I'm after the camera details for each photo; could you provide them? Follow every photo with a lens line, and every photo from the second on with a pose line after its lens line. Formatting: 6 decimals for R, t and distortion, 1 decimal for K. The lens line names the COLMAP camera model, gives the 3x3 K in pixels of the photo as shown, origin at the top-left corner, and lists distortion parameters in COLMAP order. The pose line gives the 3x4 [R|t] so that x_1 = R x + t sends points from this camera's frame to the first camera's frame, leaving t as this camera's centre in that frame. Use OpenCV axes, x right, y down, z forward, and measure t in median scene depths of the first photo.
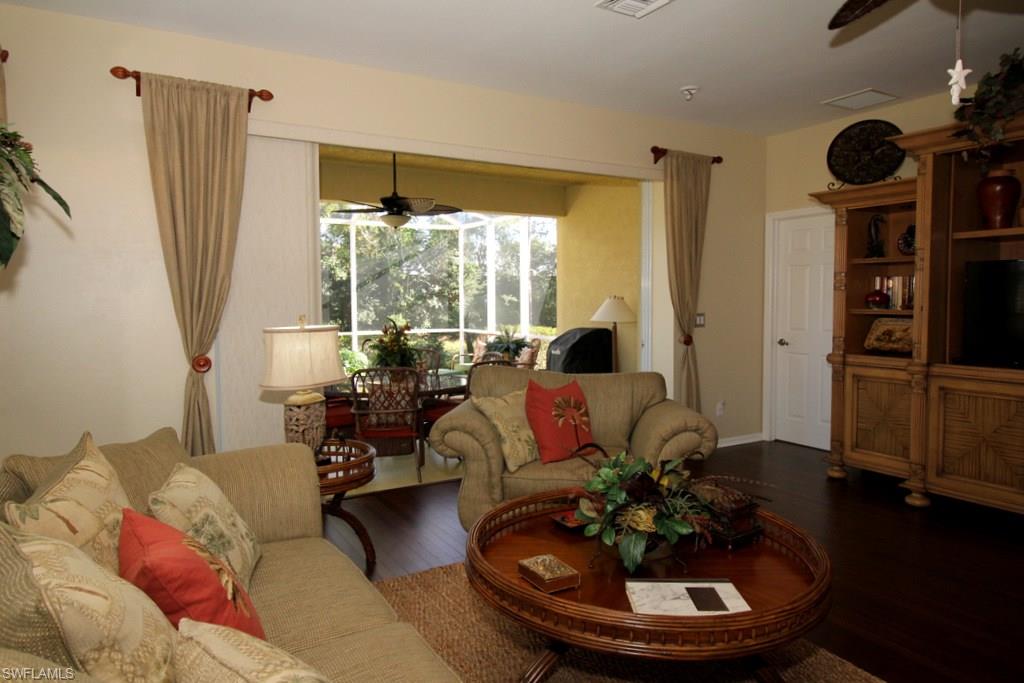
lens RADIAL K [[655.7, 0, 510.2], [0, 655.7, 337.9], [0, 0, 1]] dist [-0.001137, -0.001473]
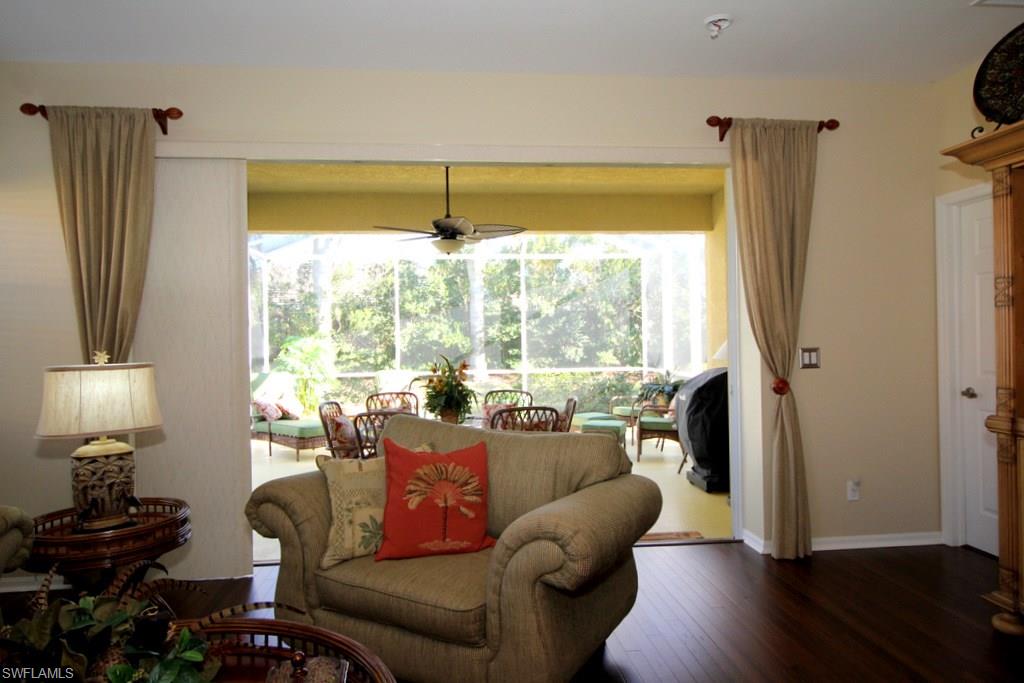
lens RADIAL K [[653.4, 0, 512.0], [0, 653.4, 341.5], [0, 0, 1]] dist [0.000688, -0.003678]
pose [[0.911603, -0.007922, -0.410996, 0.336800], [-0.013366, 0.998714, -0.048895, -0.007924], [0.410855, 0.050066, 0.910325, 0.288625]]
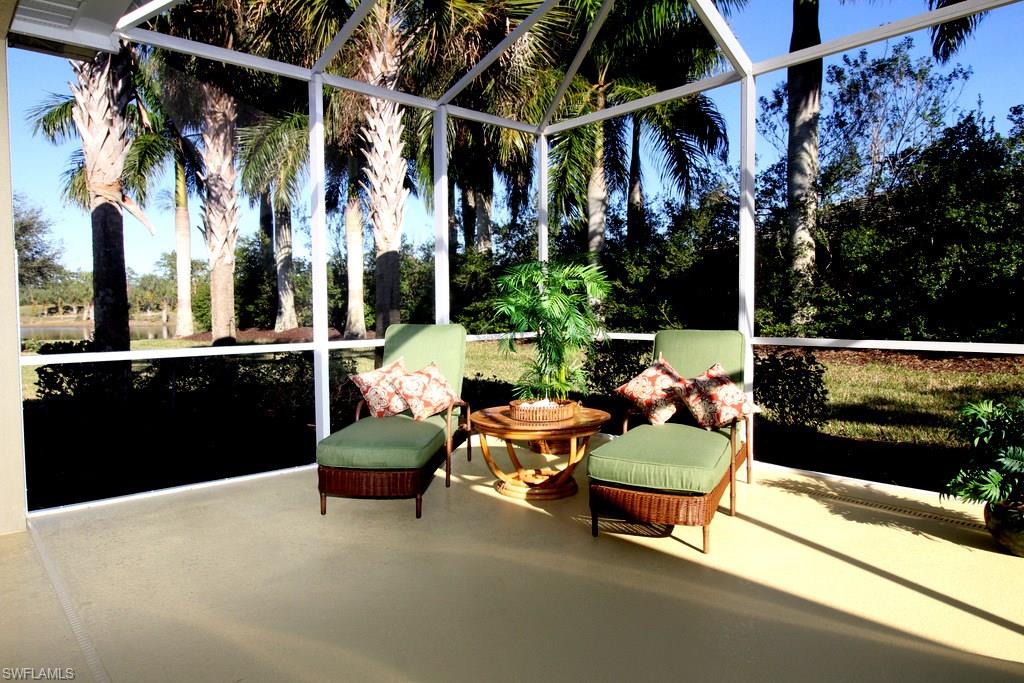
lens RADIAL K [[653.4, 0, 512.0], [0, 653.4, 341.5], [0, 0, 1]] dist [0.000688, -0.003678]
pose [[0.204410, 0.054732, -0.977354, -0.055954], [-0.051310, 0.997662, 0.045138, -0.023611], [0.977540, 0.040922, 0.206740, 1.646002]]
